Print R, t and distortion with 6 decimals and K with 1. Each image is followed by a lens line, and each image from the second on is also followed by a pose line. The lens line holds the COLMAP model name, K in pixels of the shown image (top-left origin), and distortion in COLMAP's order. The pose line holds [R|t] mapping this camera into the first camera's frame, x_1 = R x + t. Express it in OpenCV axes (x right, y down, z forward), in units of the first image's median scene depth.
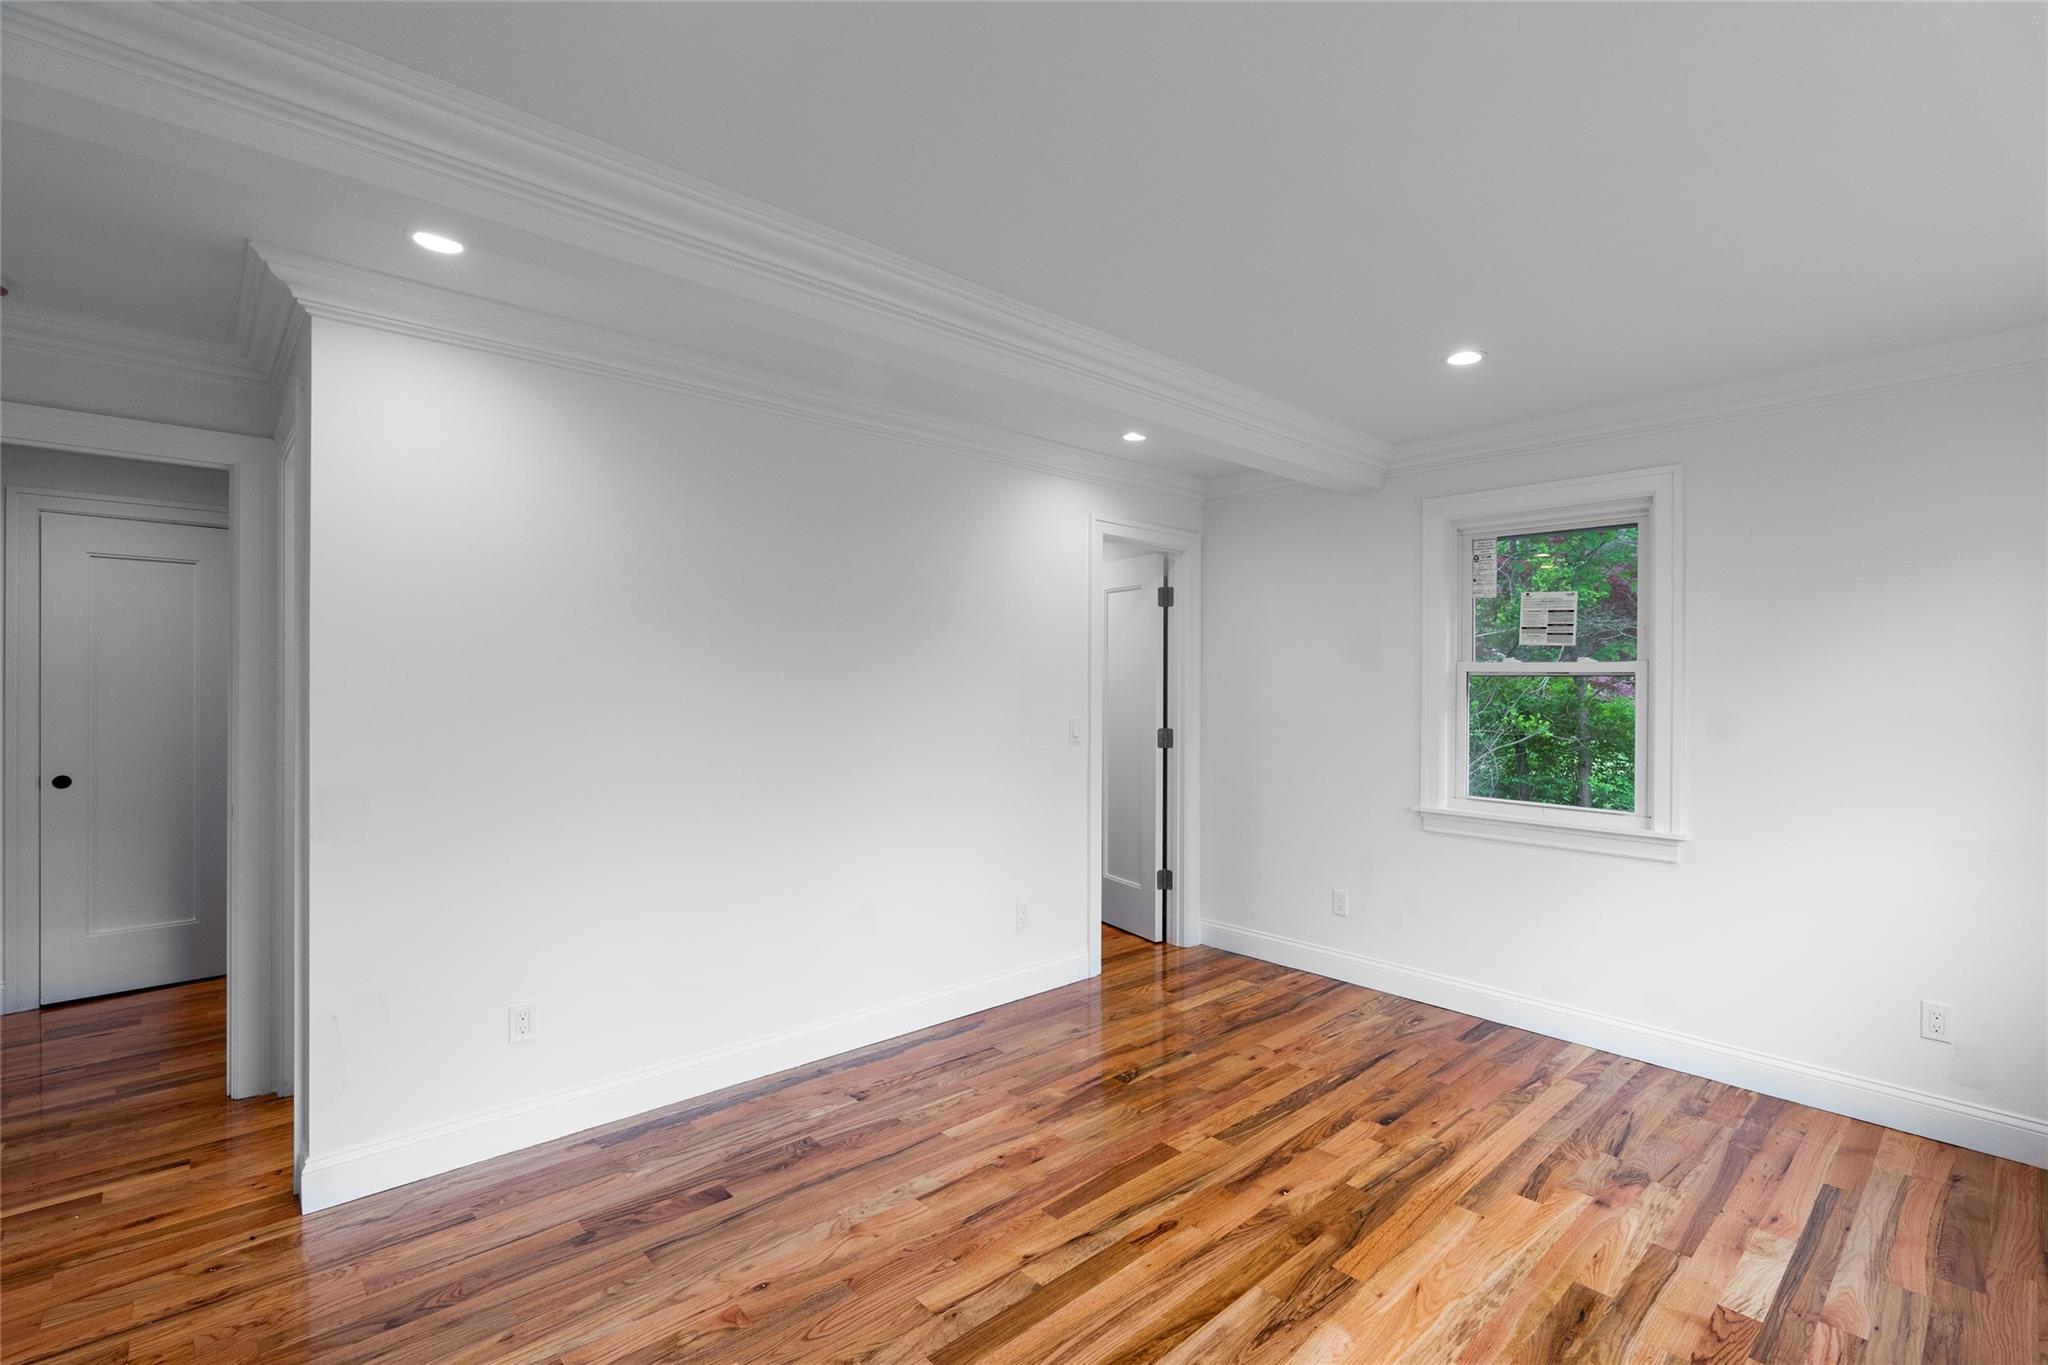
lens RADIAL K [[902.2, 0, 1024.0], [0, 902.2, 682.5], [0, 0, 1]] dist [-0.000875, -0.000202]
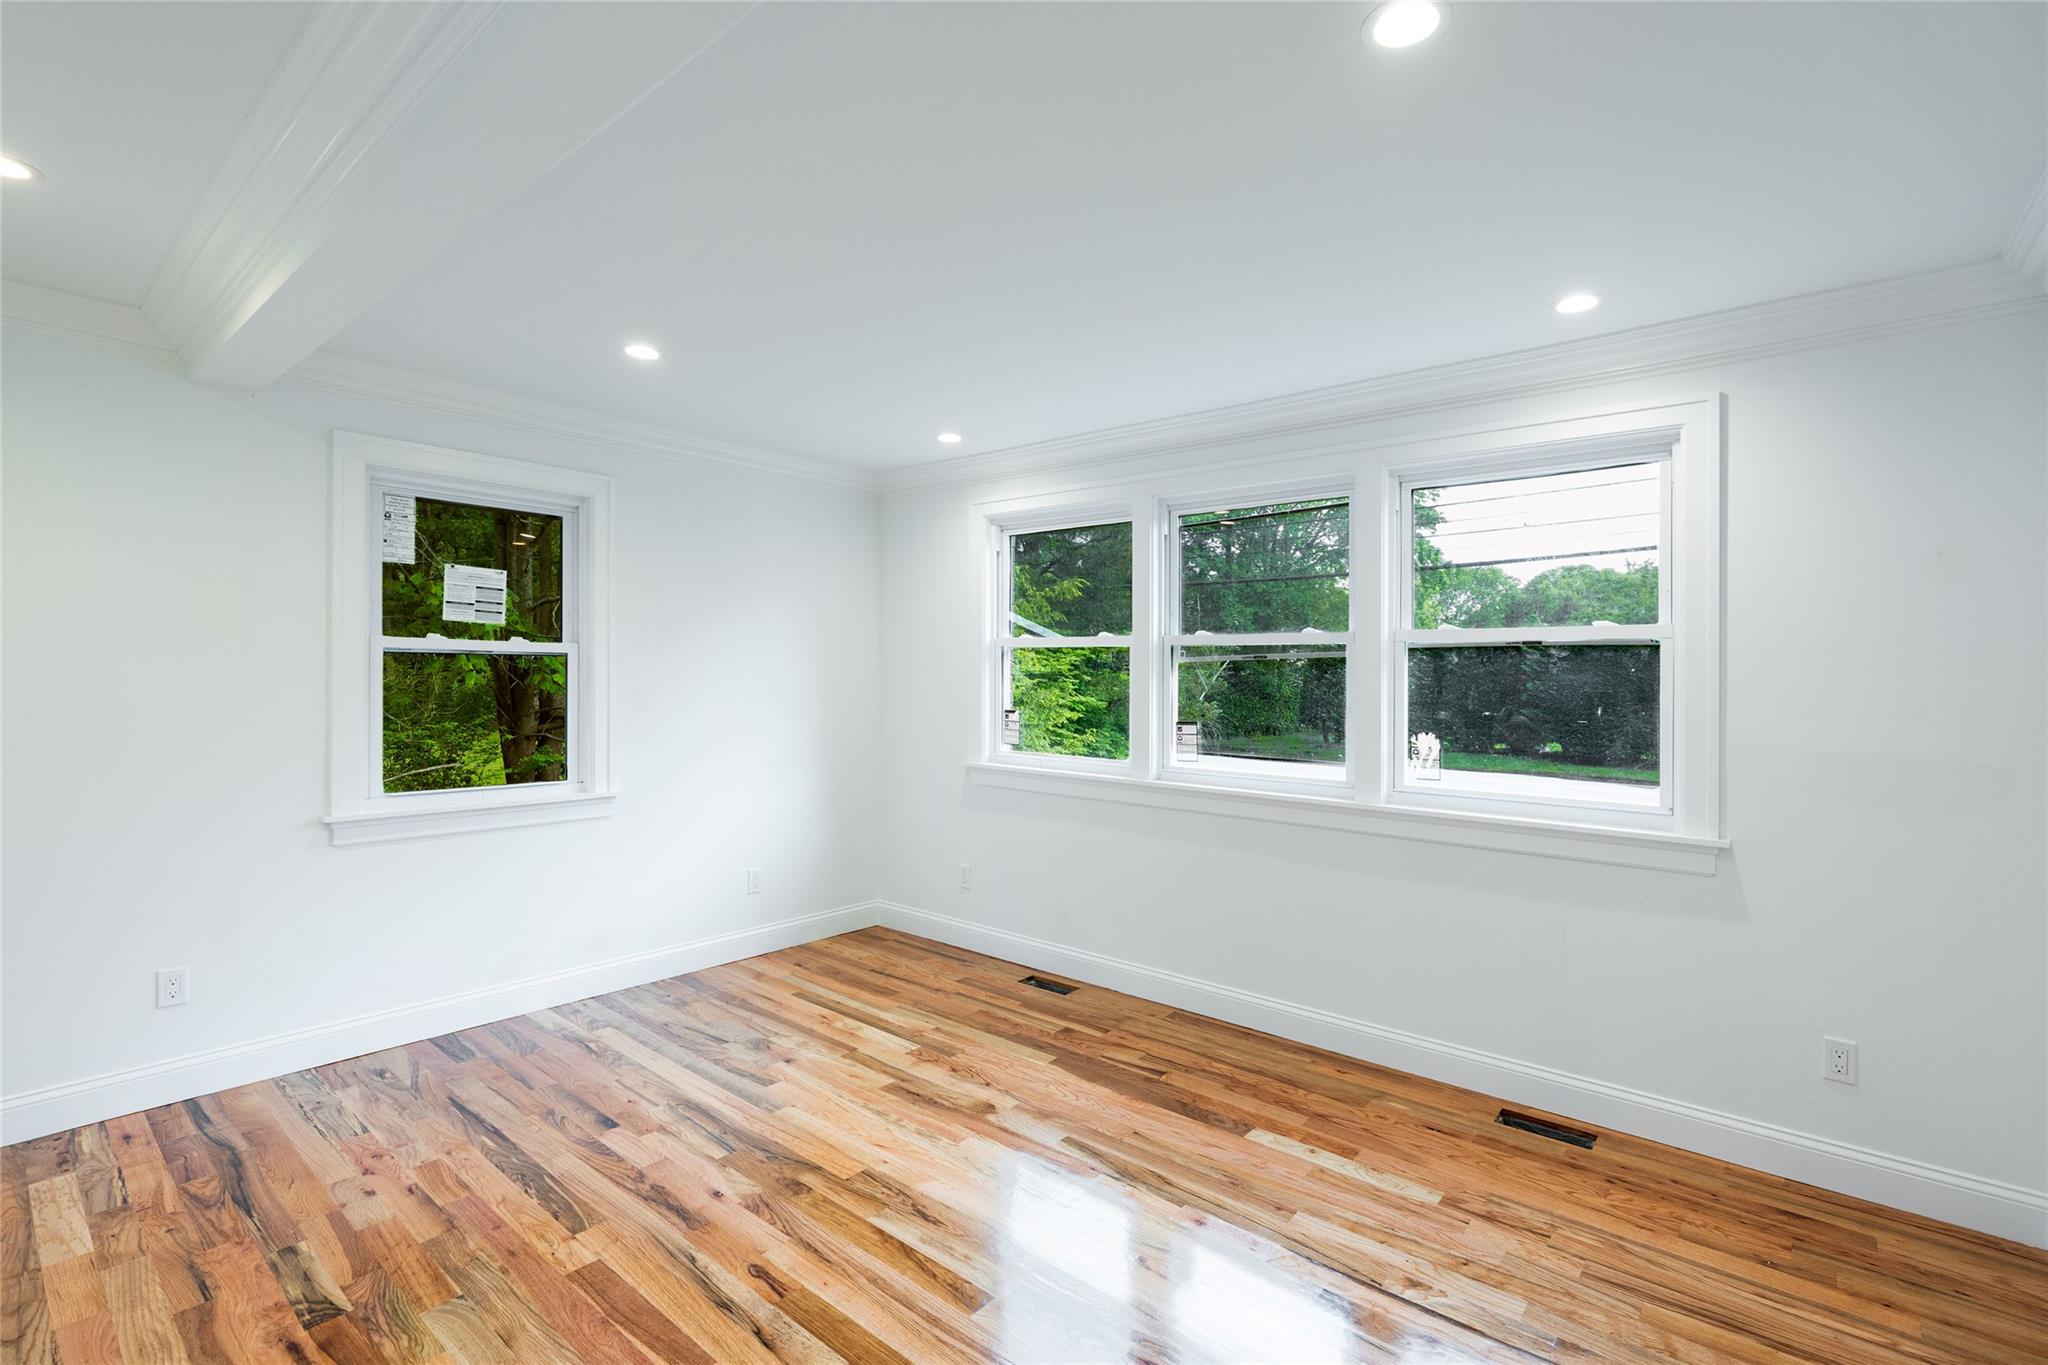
lens RADIAL K [[940.5, 0, 1075.0], [0, 940.5, 660.1], [0, 0, 1]] dist [-0.001188, -0.000268]
pose [[-0.147826, 0.001534, 0.989012, -0.590142], [-0.014706, 0.999885, -0.003749, -0.007972], [-0.988904, -0.015099, -0.147786, 0.599353]]
